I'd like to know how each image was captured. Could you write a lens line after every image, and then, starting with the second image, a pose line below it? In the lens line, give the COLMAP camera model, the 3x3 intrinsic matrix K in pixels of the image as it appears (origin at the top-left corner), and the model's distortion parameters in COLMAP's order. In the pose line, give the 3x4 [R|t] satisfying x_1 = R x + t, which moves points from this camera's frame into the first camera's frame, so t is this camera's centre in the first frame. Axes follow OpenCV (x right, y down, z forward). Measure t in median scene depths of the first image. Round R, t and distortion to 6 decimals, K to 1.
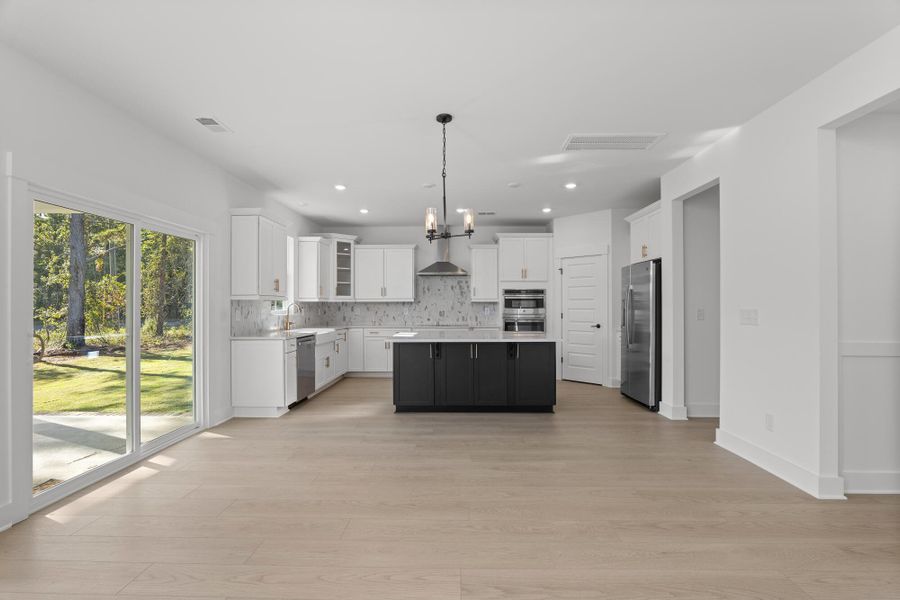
lens RADIAL K [[417.0, 0, 452.1], [0, 417.0, 302.6], [0, 0, 1]] dist [-0.019933, -0.000072]
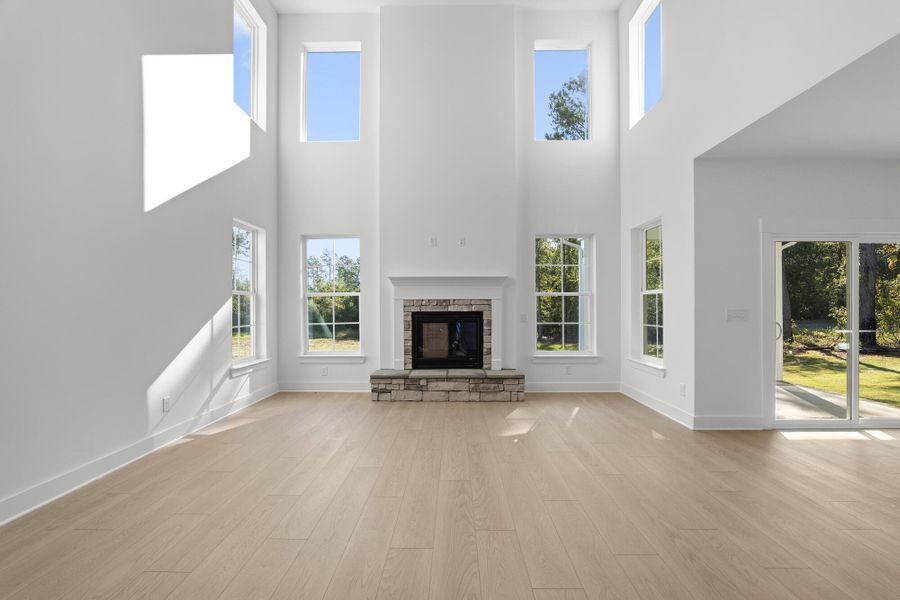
lens RADIAL K [[420.4, 0, 449.6], [0, 420.4, 307.3], [0, 0, 1]] dist [-0.016587, 0.000041]
pose [[0.012988, 0.004756, -0.999904, 0.234594], [0.007625, 0.999959, 0.004855, -0.000657], [0.999887, -0.007687, 0.012951, -0.127762]]
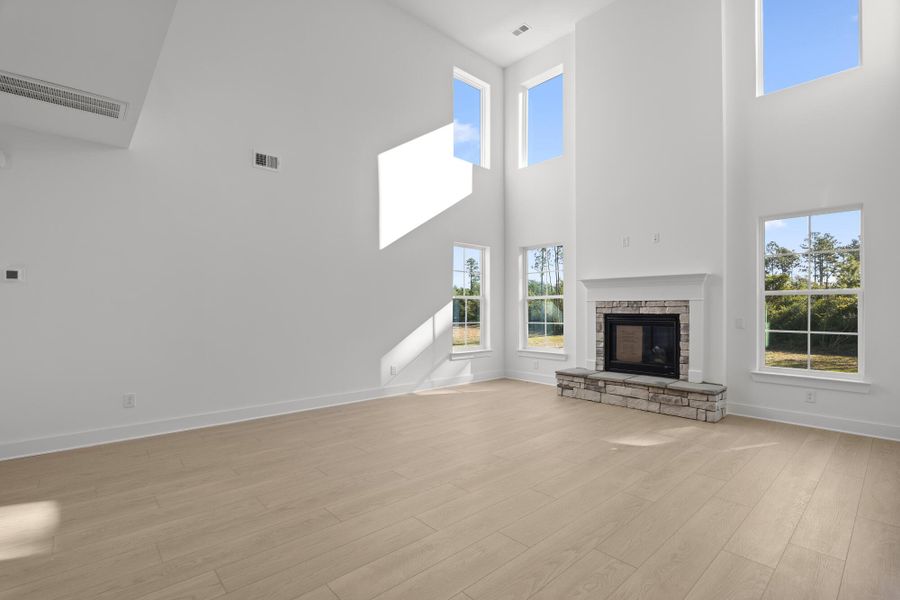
lens RADIAL K [[420.1, 0, 450.2], [0, 420.1, 311.5], [0, 0, 1]] dist [-0.020899, 0.000232]
pose [[-0.726368, 0.004995, -0.687288, 0.192379], [0.002989, 0.999987, 0.004108, 0.003276], [0.687300, 0.000930, -0.726373, 0.208346]]
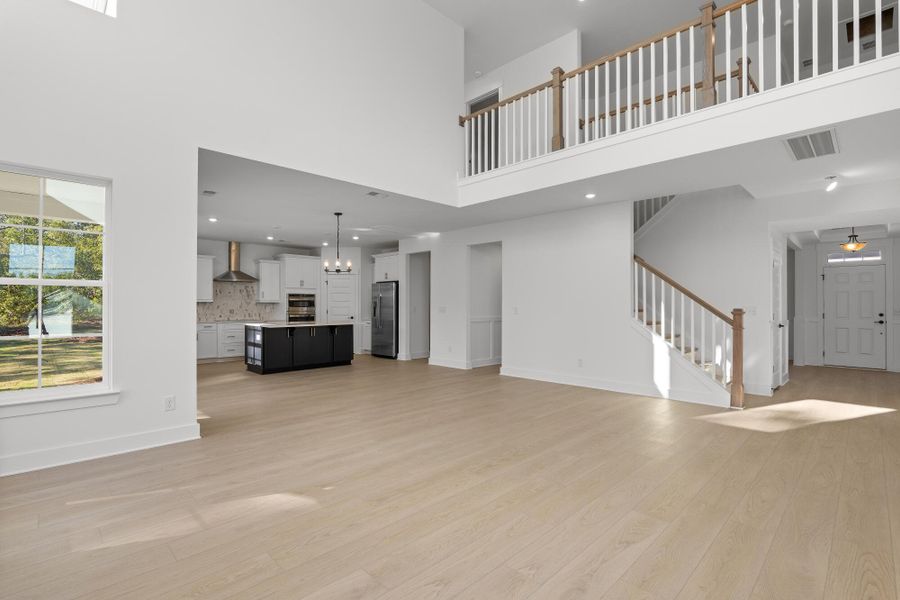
lens RADIAL K [[429.1, 0, 448.4], [0, 429.1, 302.7], [0, 0, 1]] dist [-0.004554, -0.000138]
pose [[0.698164, 0.005195, 0.715919, -0.540820], [-0.005589, 0.999983, -0.001806, -0.001463], [-0.715916, -0.002741, 0.698181, -0.410377]]
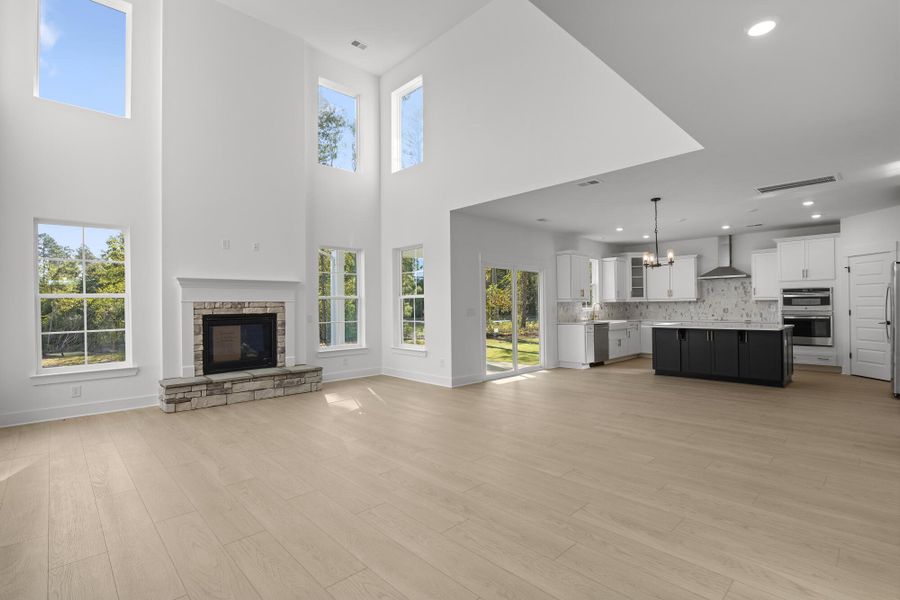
lens RADIAL K [[429.1, 0, 448.4], [0, 429.1, 302.7], [0, 0, 1]] dist [-0.004554, -0.000138]
pose [[0.705190, -0.010192, -0.708946, 0.305488], [0.012925, 0.999915, -0.001519, -0.004150], [0.708901, -0.008093, 0.705262, -0.439688]]
